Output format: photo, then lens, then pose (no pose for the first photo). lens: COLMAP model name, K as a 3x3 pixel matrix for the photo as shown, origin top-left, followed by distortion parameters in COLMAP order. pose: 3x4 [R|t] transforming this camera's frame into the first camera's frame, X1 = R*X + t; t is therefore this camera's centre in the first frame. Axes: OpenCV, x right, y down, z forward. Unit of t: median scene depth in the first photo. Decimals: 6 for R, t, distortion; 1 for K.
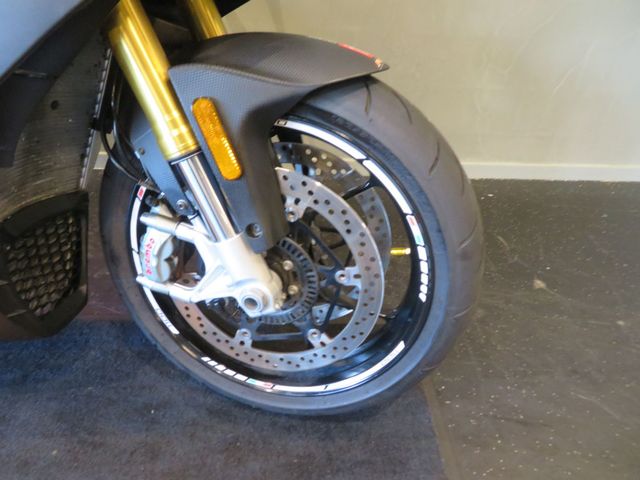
lens RADIAL K [[459.8, 0, 318.8], [0, 459.8, 238.0], [0, 0, 1]] dist [-0.012747, 0.011743]
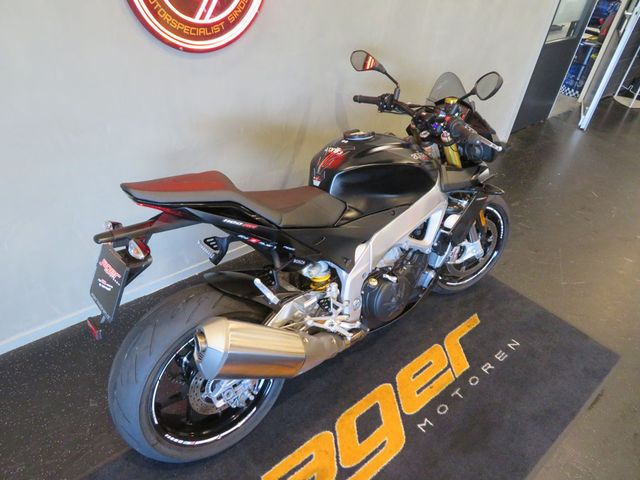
lens RADIAL K [[459.8, 0, 318.4], [0, 459.8, 240.6], [0, 0, 1]] dist [-0.012747, 0.011743]
pose [[0.771385, -0.358926, 0.525488, -2.942663], [0.316515, 0.932773, 0.172491, -0.981253], [-0.552072, 0.033268, 0.833132, -1.341217]]
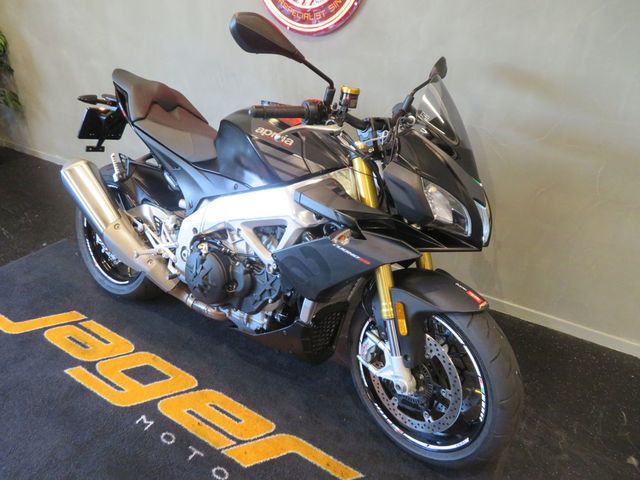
lens RADIAL K [[459.8, 0, 319.7], [0, 459.8, 239.9], [0, 0, 1]] dist [-0.012747, 0.011743]
pose [[0.833276, 0.243244, -0.496472, 0.434629], [-0.303684, 0.951785, -0.043380, -0.304328], [0.461982, 0.186918, 0.866968, -1.155963]]
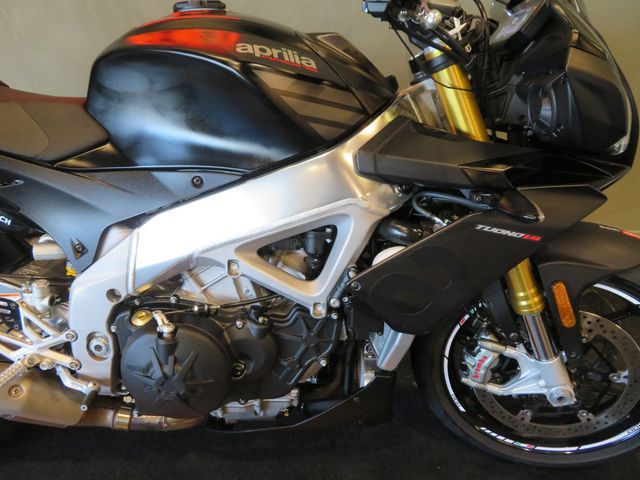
lens RADIAL K [[459.8, 0, 318.4], [0, 459.8, 237.1], [0, 0, 1]] dist [-0.012747, 0.011743]
pose [[0.998802, -0.041308, -0.026238, -0.826388], [0.040256, 0.998411, -0.039427, -0.339068], [0.027825, 0.038323, 0.998878, -0.510560]]
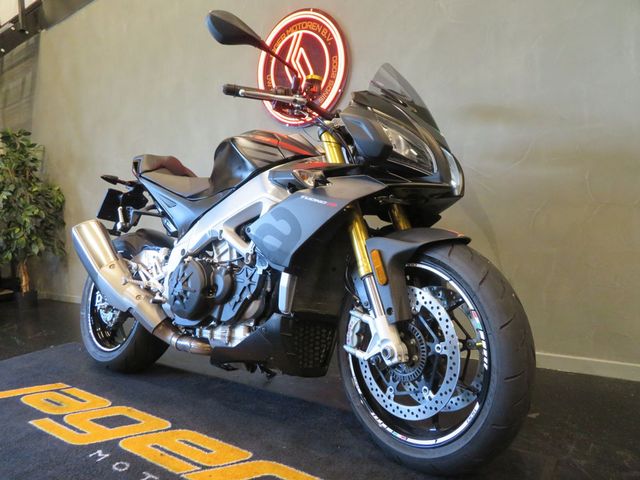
lens RADIAL K [[459.8, 0, 318.2], [0, 459.8, 237.3], [0, 0, 1]] dist [-0.012747, 0.011743]
pose [[0.784920, -0.060631, -0.616624, 0.767104], [-0.277541, 0.855369, -0.437397, 0.592859], [0.553961, 0.514459, 0.654568, -0.580652]]
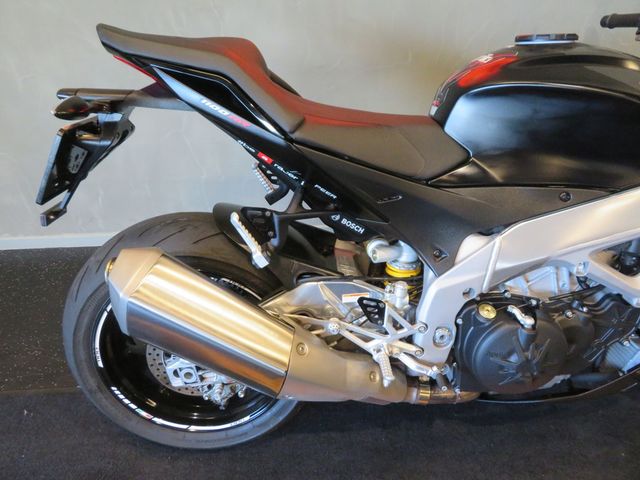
lens RADIAL K [[459.8, 0, 318.3], [0, 459.8, 242.7], [0, 0, 1]] dist [-0.012747, 0.011743]
pose [[0.998006, -0.061733, 0.013143, -1.903884], [0.061026, 0.996946, 0.048722, -0.510694], [-0.016111, -0.047823, 0.998726, -0.704934]]
